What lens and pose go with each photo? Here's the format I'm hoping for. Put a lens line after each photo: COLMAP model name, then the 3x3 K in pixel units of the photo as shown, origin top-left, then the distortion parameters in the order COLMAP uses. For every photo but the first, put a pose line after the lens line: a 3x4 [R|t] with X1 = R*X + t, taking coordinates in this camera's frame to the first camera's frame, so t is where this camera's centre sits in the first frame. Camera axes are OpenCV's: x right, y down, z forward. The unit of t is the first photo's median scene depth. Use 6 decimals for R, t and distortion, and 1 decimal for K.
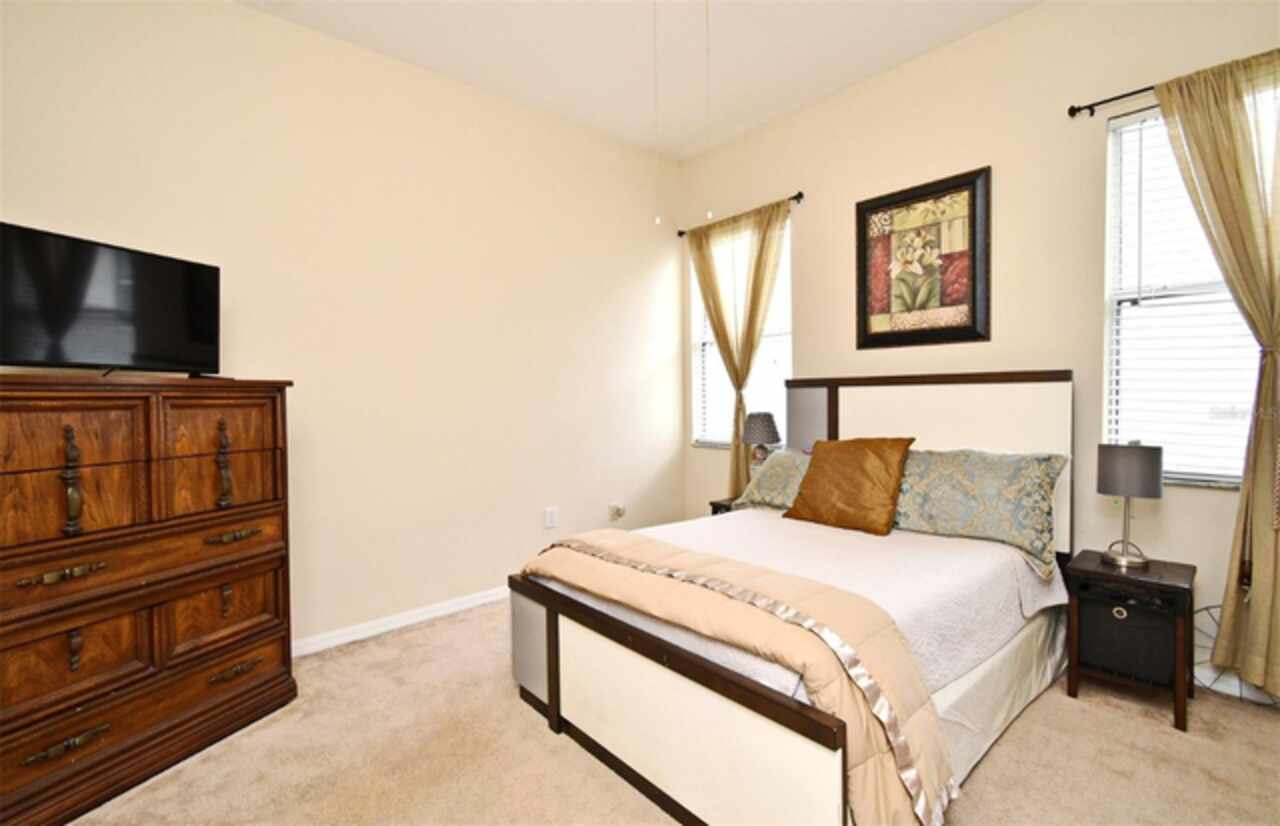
lens RADIAL K [[568.5, 0, 640.0], [0, 568.5, 413.0], [0, 0, 1]] dist [0.000045, -0.000003]
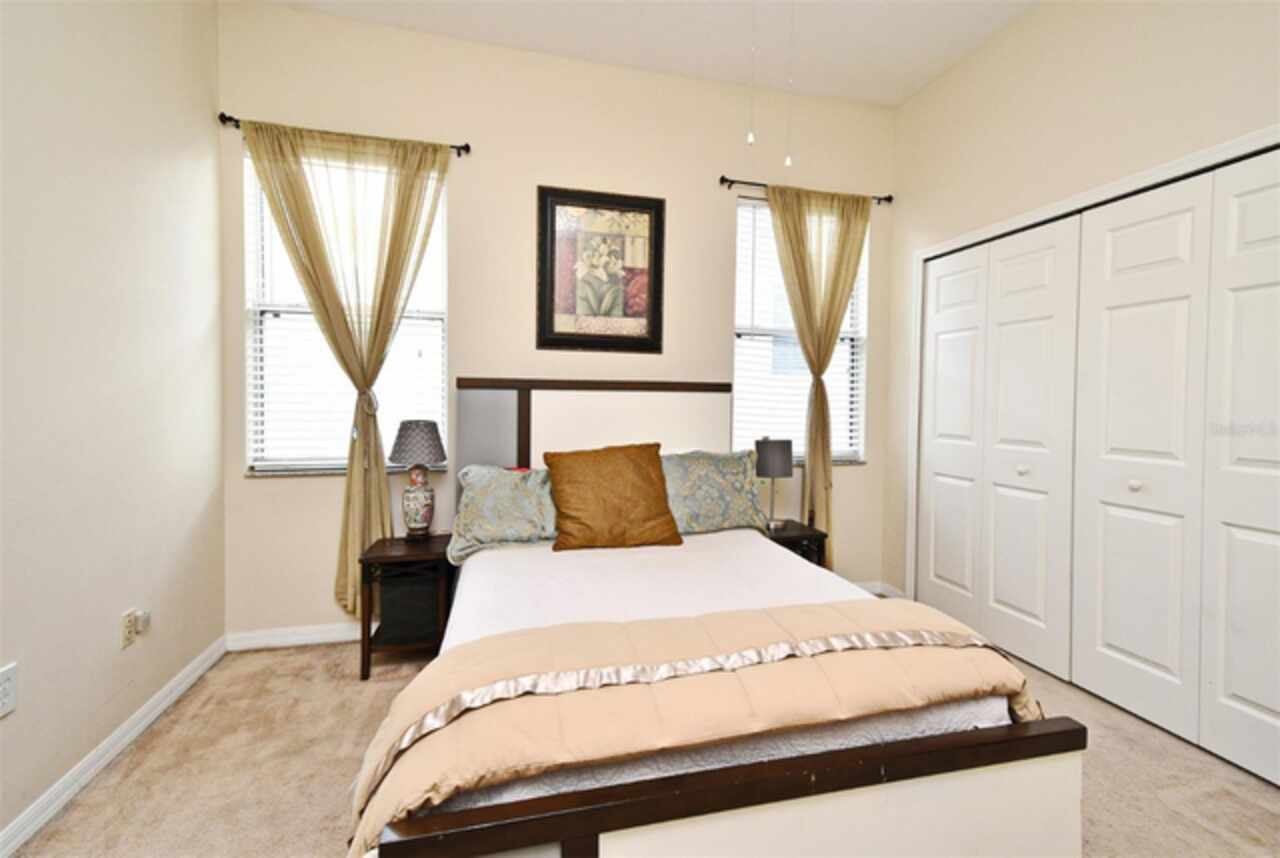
lens RADIAL K [[569.9, 0, 640.4], [0, 569.9, 410.2], [0, 0, 1]] dist [0.016890, -0.000026]
pose [[0.453226, 0.002415, 0.891392, -0.383691], [0.009458, 0.999927, -0.007518, -0.006787], [-0.891346, 0.011838, 0.453170, 0.493152]]
